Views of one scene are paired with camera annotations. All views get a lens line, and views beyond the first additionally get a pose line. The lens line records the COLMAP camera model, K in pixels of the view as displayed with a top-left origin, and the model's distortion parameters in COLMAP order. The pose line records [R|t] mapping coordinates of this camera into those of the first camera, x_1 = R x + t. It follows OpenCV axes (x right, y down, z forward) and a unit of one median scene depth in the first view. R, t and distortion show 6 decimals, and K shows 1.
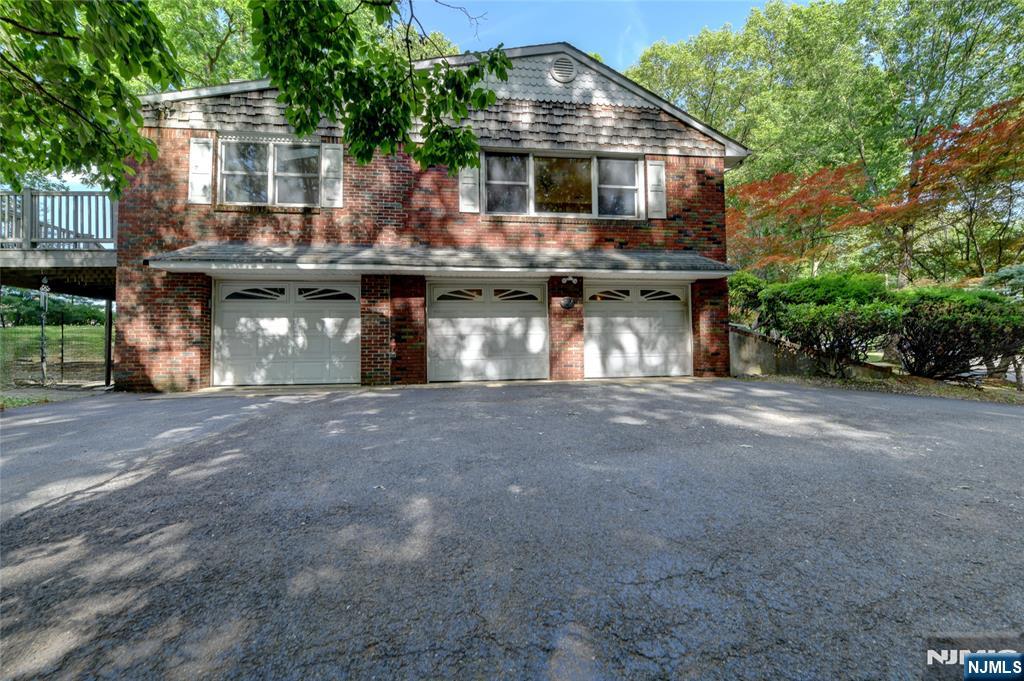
lens RADIAL K [[402.5, 0, 512.0], [0, 402.5, 340.5], [0, 0, 1]] dist [-0.019452, -0.000030]
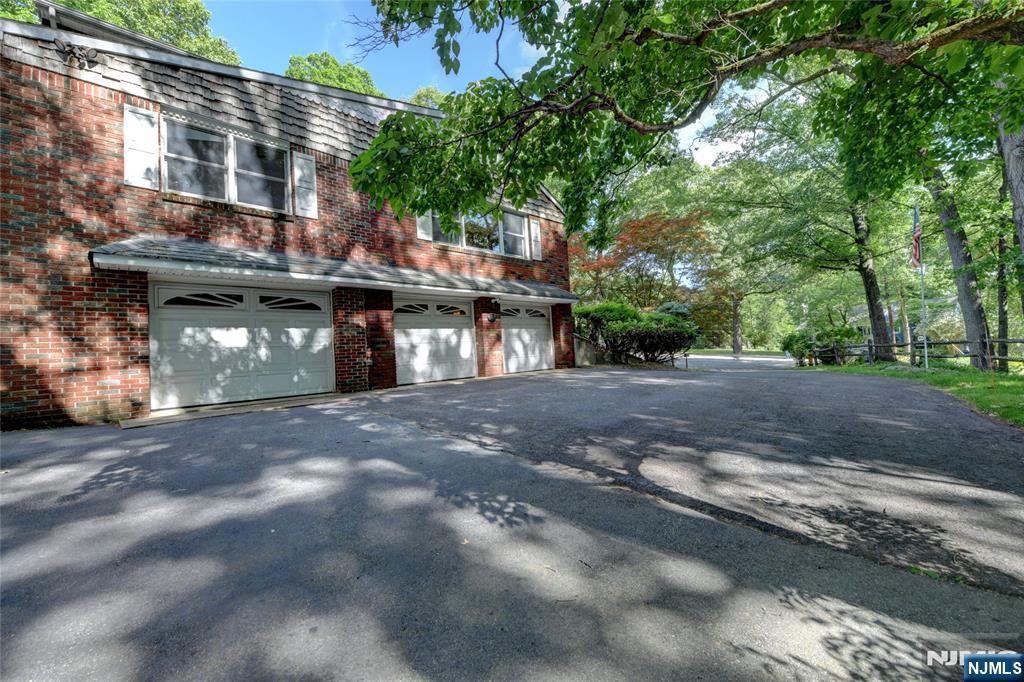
lens RADIAL K [[402.5, 0, 512.0], [0, 402.5, 341.0], [0, 0, 1]] dist [-0.019452, -0.000030]
pose [[0.794558, -0.014061, 0.607026, -0.636544], [0.031215, 0.999356, -0.017710, 0.008093], [-0.606386, 0.033020, 0.794485, -0.090400]]
